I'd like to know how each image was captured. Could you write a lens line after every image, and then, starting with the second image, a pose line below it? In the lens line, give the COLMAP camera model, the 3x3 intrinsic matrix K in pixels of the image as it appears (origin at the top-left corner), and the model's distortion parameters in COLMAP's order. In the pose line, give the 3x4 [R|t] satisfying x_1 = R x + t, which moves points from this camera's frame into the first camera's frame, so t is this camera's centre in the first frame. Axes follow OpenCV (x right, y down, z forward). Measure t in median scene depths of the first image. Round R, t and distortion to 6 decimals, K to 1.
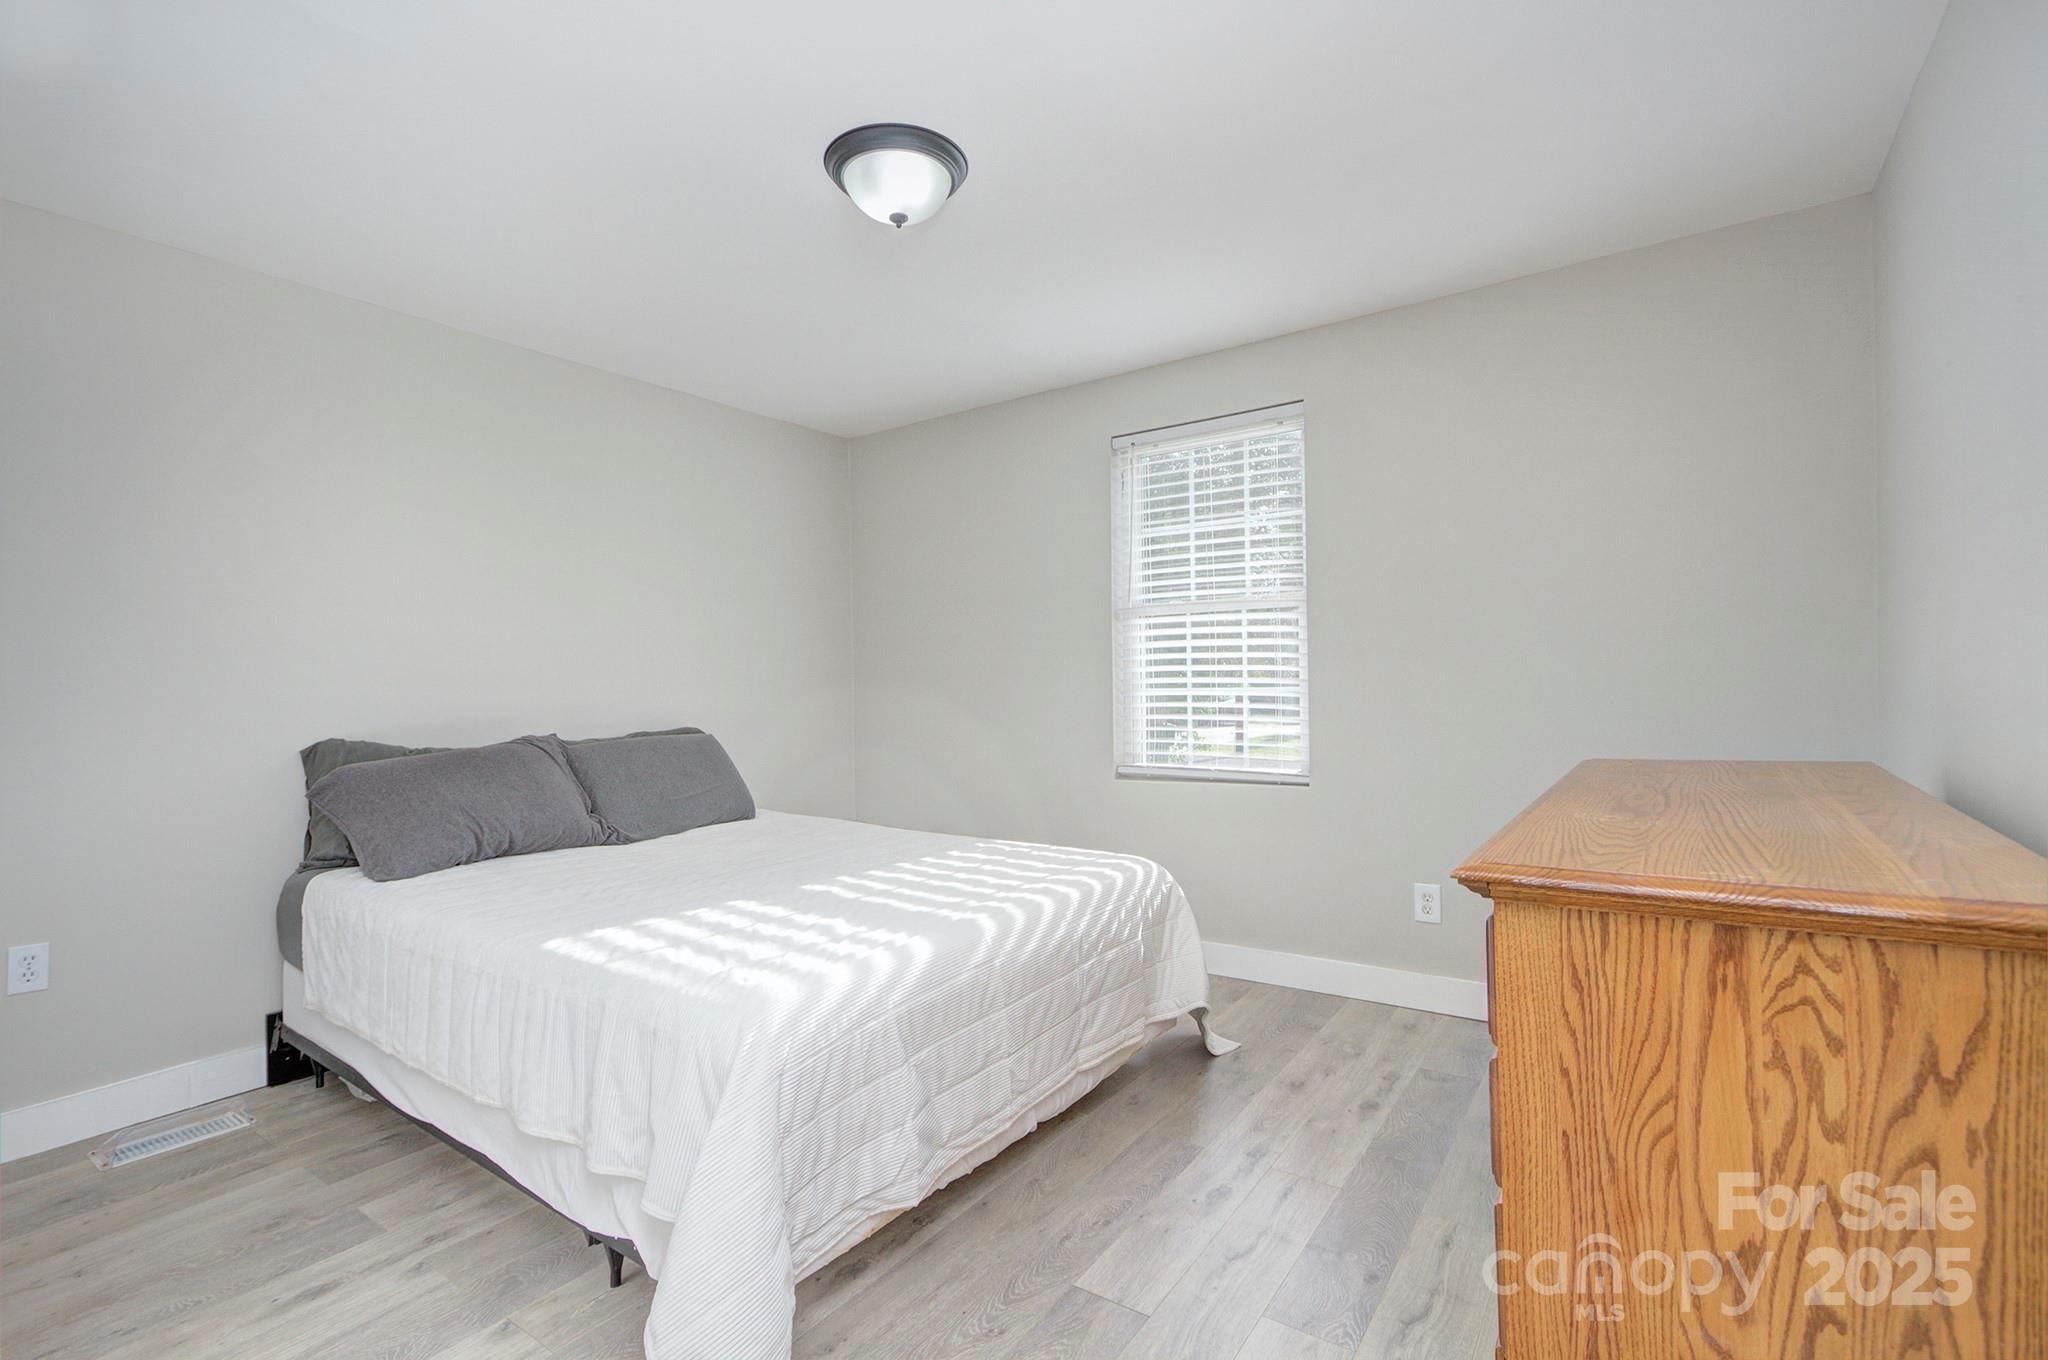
lens RADIAL K [[937.3, 0, 1017.5], [0, 937.3, 677.0], [0, 0, 1]] dist [0.000421, 0.000214]
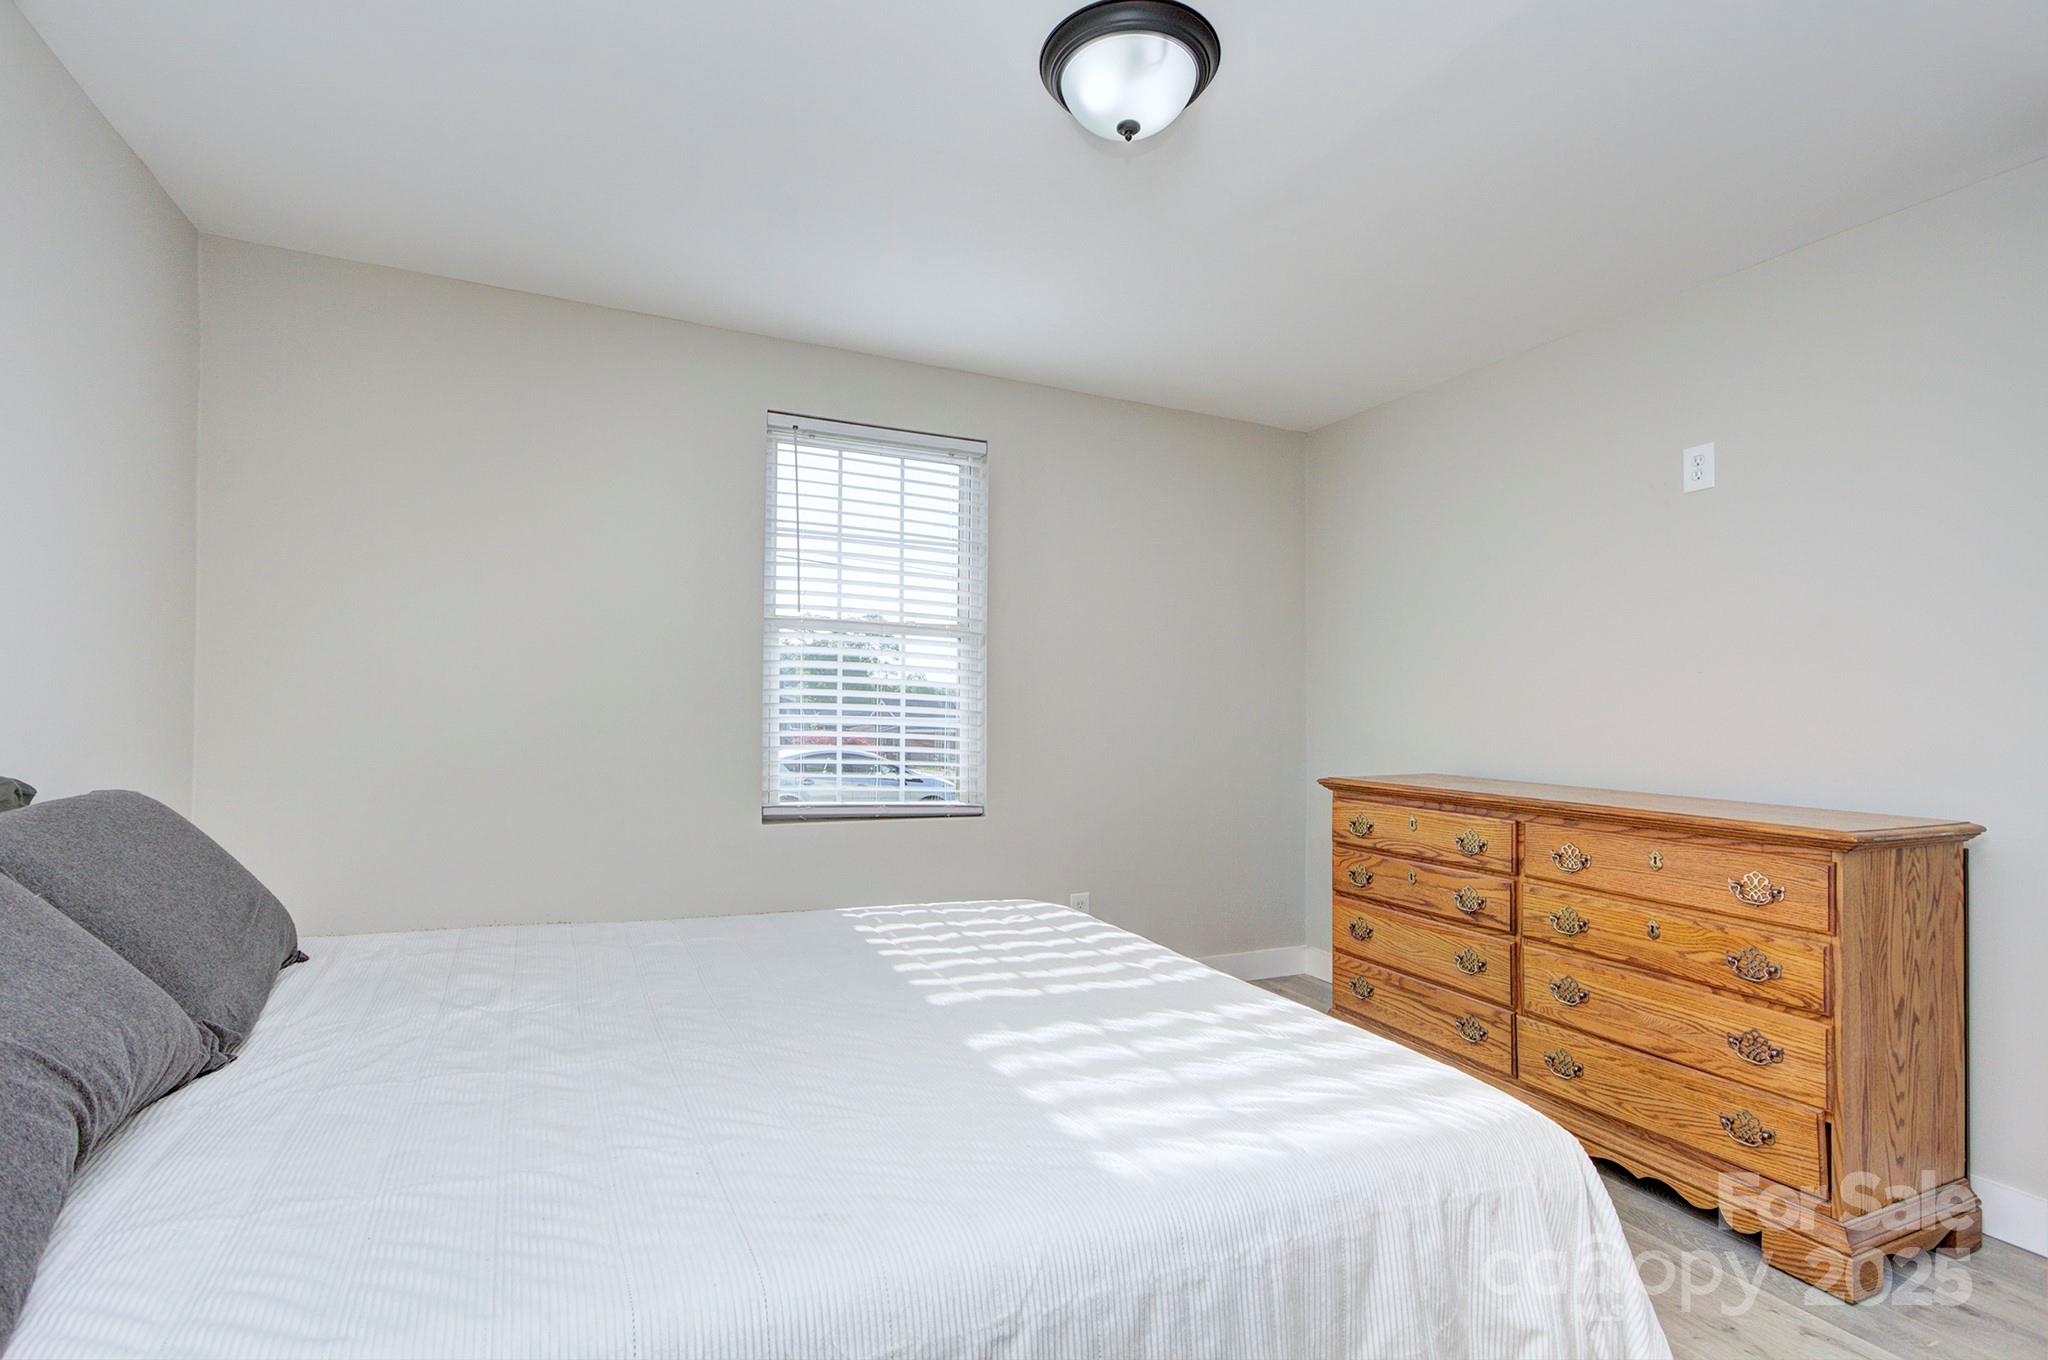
lens RADIAL K [[943.8, 0, 1024.0], [0, 943.8, 680.0], [0, 0, 1]] dist [-0.015728, 0.038697]
pose [[0.480480, 0.069312, 0.874262, -0.882836], [-0.042014, 0.997547, -0.055996, 0.035052], [-0.875999, -0.009826, 0.482213, 0.692016]]
